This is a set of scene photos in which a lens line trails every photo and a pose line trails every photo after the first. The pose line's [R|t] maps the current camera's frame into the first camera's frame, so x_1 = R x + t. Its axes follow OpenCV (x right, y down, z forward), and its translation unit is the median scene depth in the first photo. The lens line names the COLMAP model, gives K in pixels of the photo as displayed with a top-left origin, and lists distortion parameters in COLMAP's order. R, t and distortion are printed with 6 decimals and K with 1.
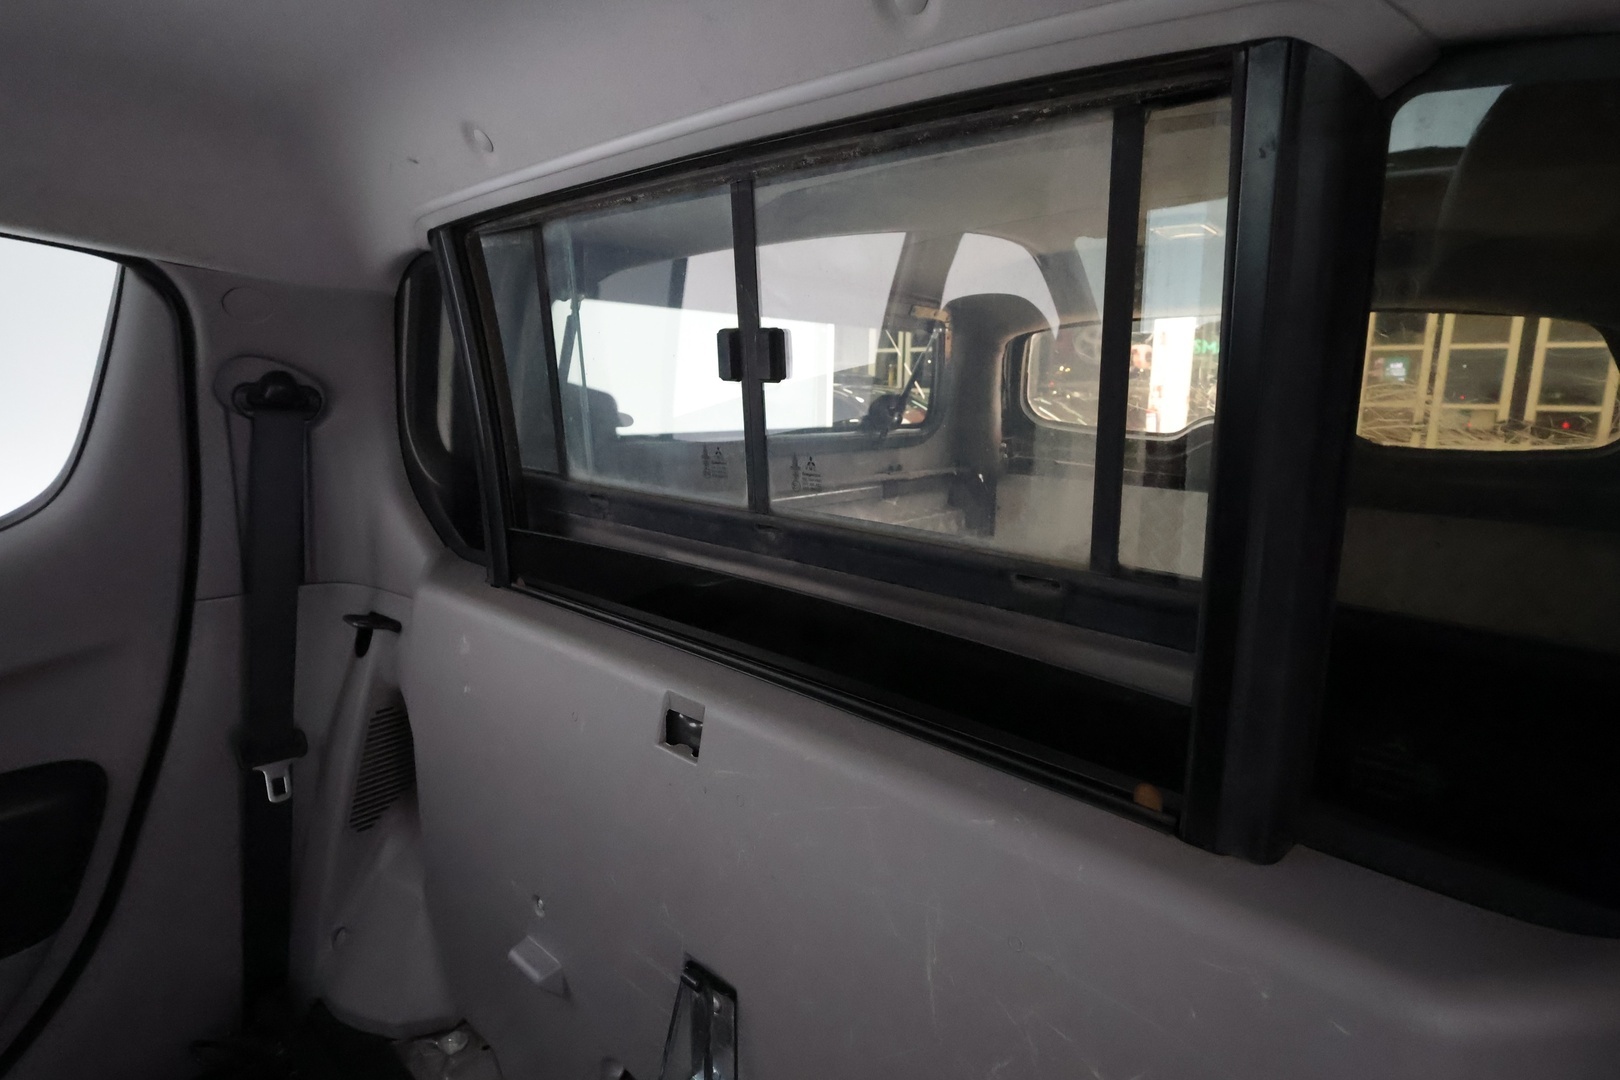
lens RADIAL K [[819.6, 0, 842.5], [0, 819.6, 545.4], [0, 0, 1]] dist [0.001977, 0.001045]
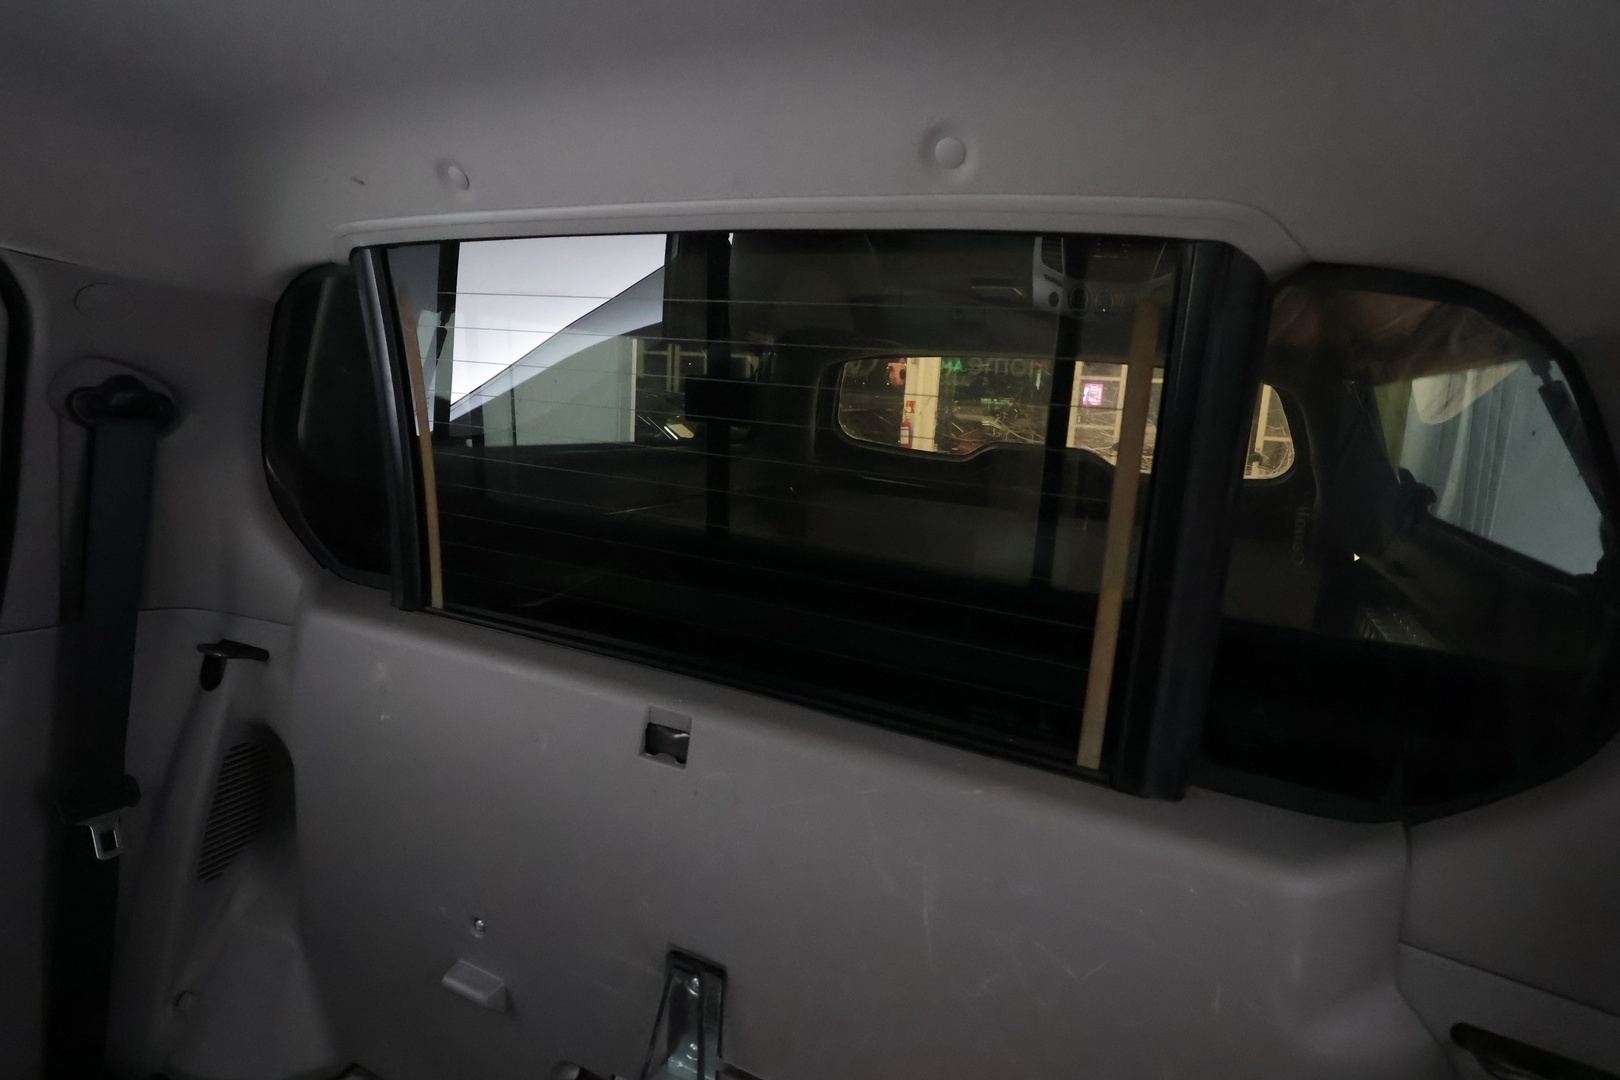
lens RADIAL K [[817.5, 0, 837.7], [0, 817.5, 538.1], [0, 0, 1]] dist [-0.002951, -0.000197]
pose [[0.954750, -0.000741, 0.297409, -0.209211], [0.003163, 0.999966, -0.007664, -0.025374], [-0.297393, 0.008258, 0.954719, -0.079112]]
